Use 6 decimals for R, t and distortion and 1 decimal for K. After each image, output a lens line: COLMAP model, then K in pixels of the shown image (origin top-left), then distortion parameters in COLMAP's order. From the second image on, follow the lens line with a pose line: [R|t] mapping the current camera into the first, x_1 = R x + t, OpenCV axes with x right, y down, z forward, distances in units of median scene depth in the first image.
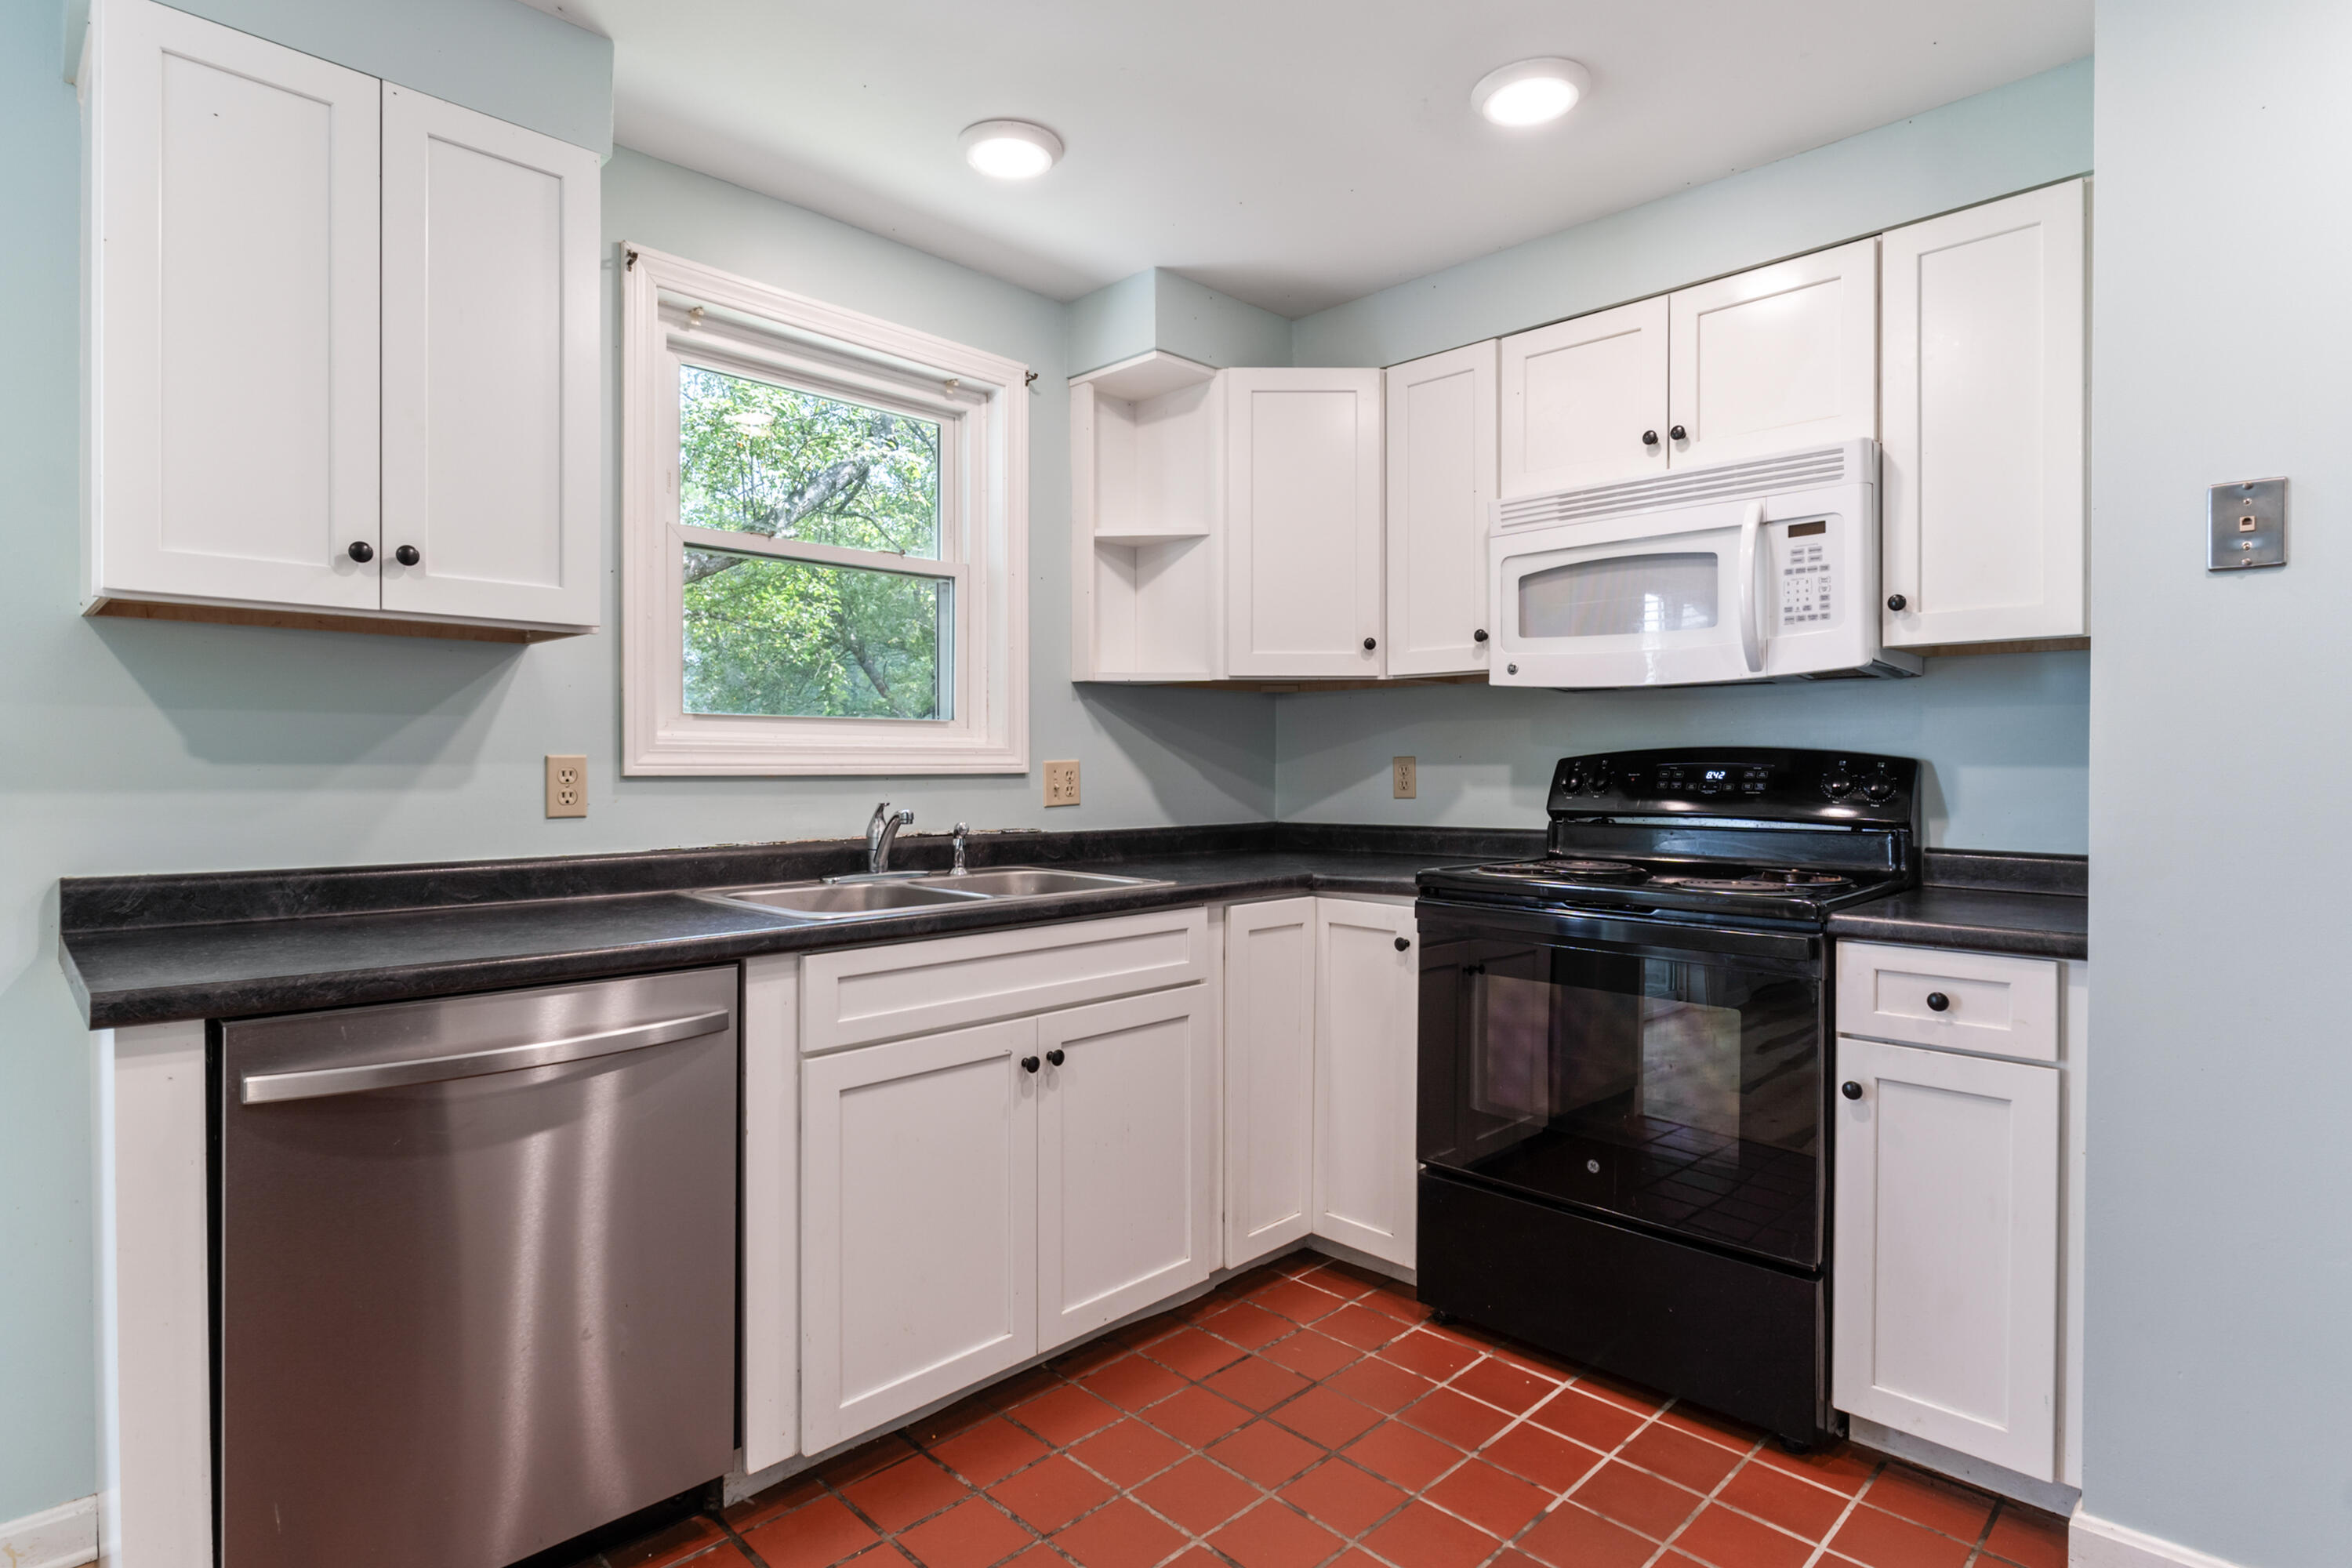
lens RADIAL K [[1186.8, 0, 1168.9], [0, 1186.8, 770.3], [0, 0, 1]] dist [-0.009853, 0.000579]
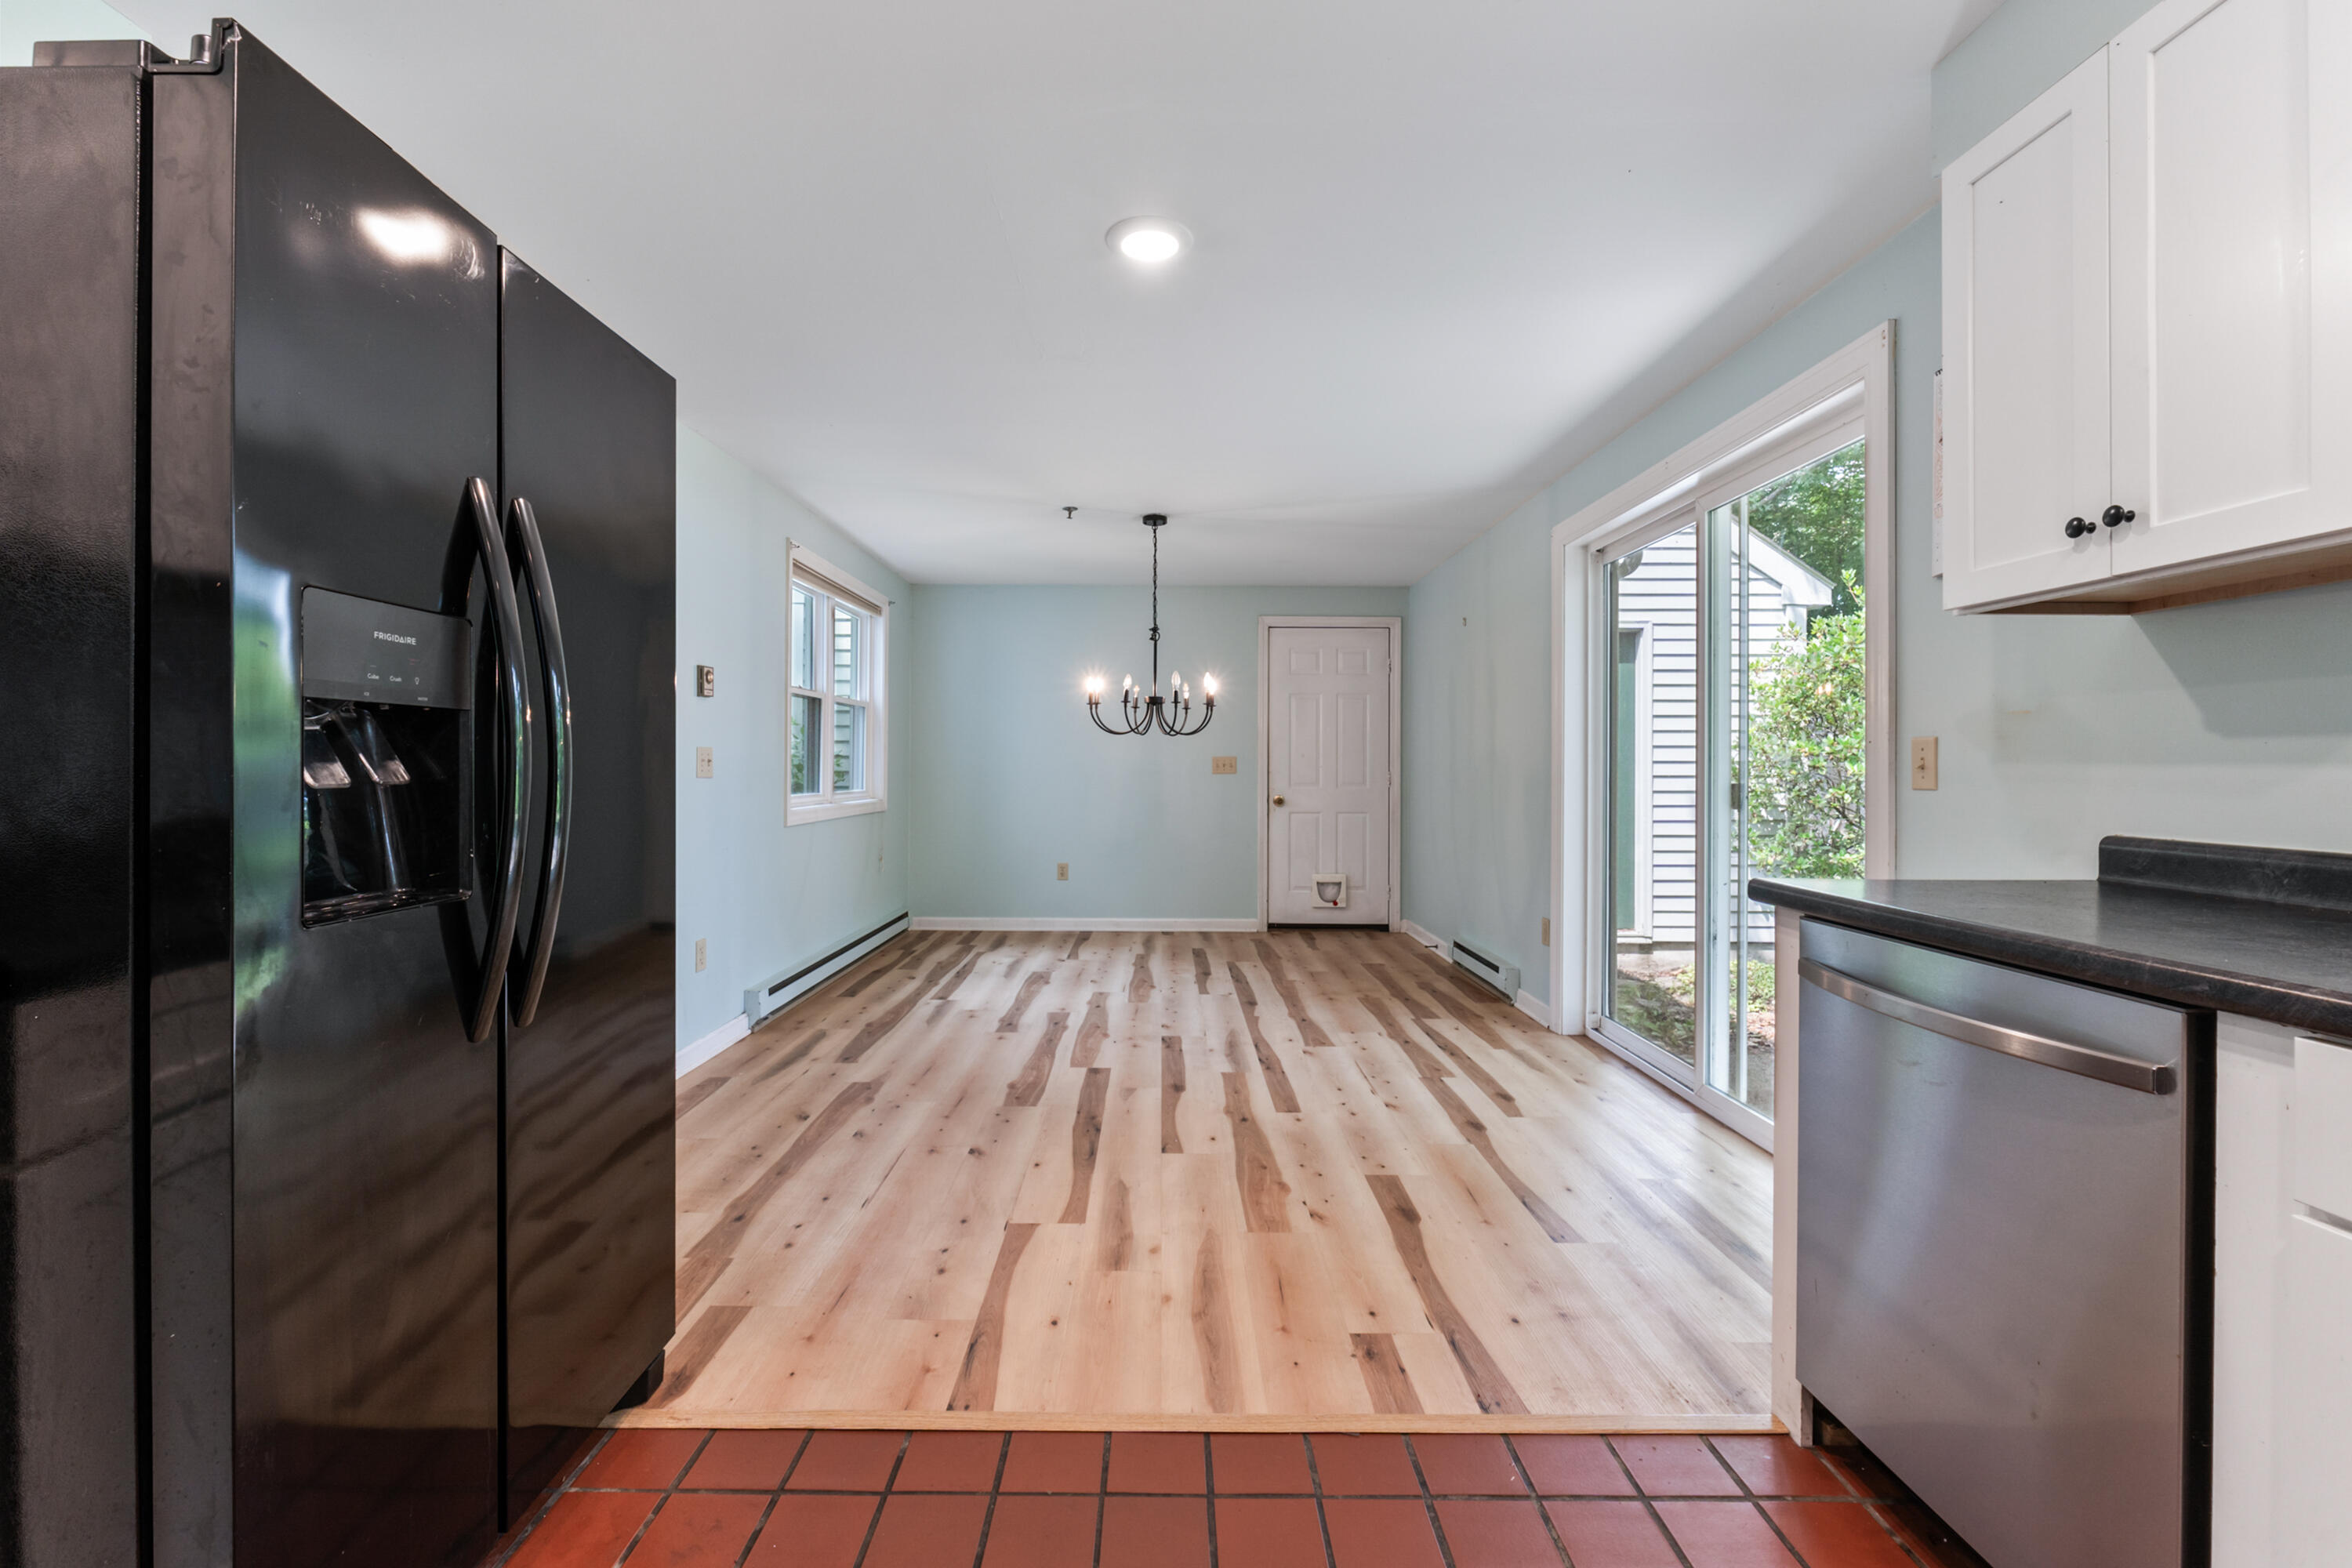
lens RADIAL K [[986.7, 0, 1165.2], [0, 986.7, 781.9], [0, 0, 1]] dist [-0.009429, -0.000065]
pose [[-0.699729, 0.005234, -0.714389, 0.354087], [-0.011131, 0.999772, 0.018228, 0.022362], [0.714322, 0.020707, -0.699511, 0.763142]]
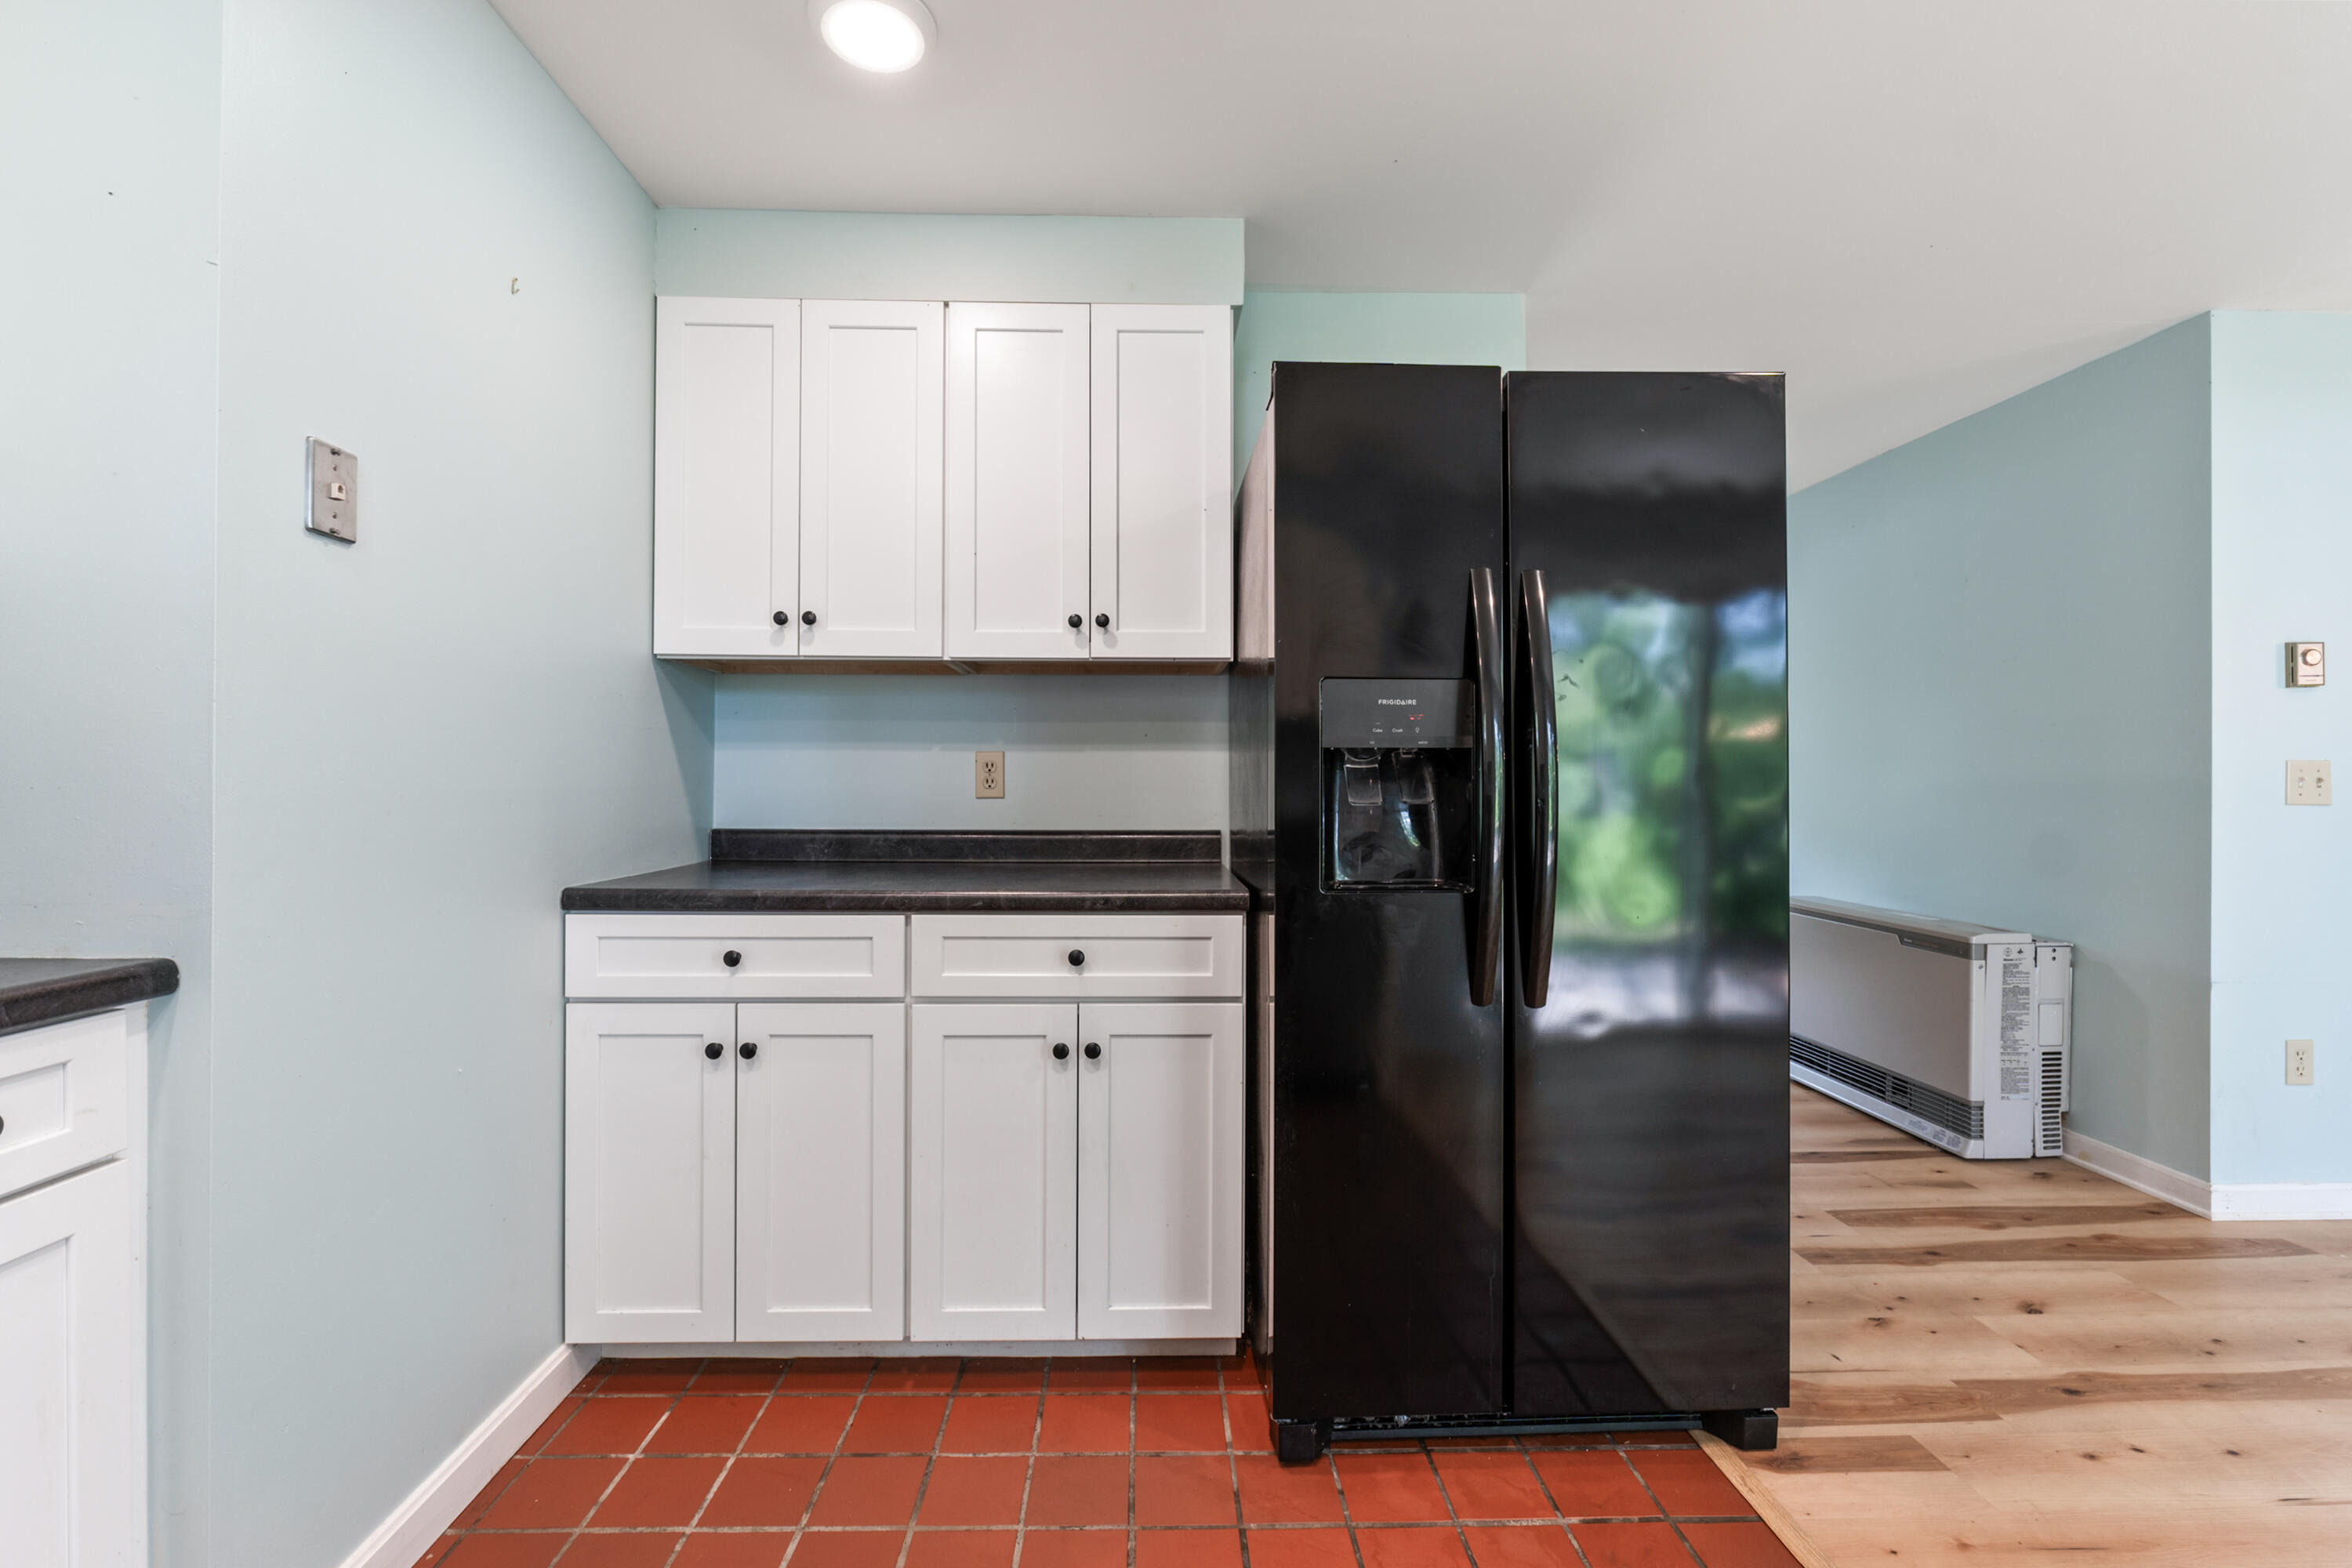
lens RADIAL K [[986.7, 0, 1143.7], [0, 986.7, 769.8], [0, 0, 1]] dist [-0.009429, -0.000065]
pose [[-0.725902, 0.004835, 0.687781, -0.084247], [0.002868, 0.999988, -0.004003, 0.015528], [-0.687792, -0.000933, -0.725908, 0.791372]]
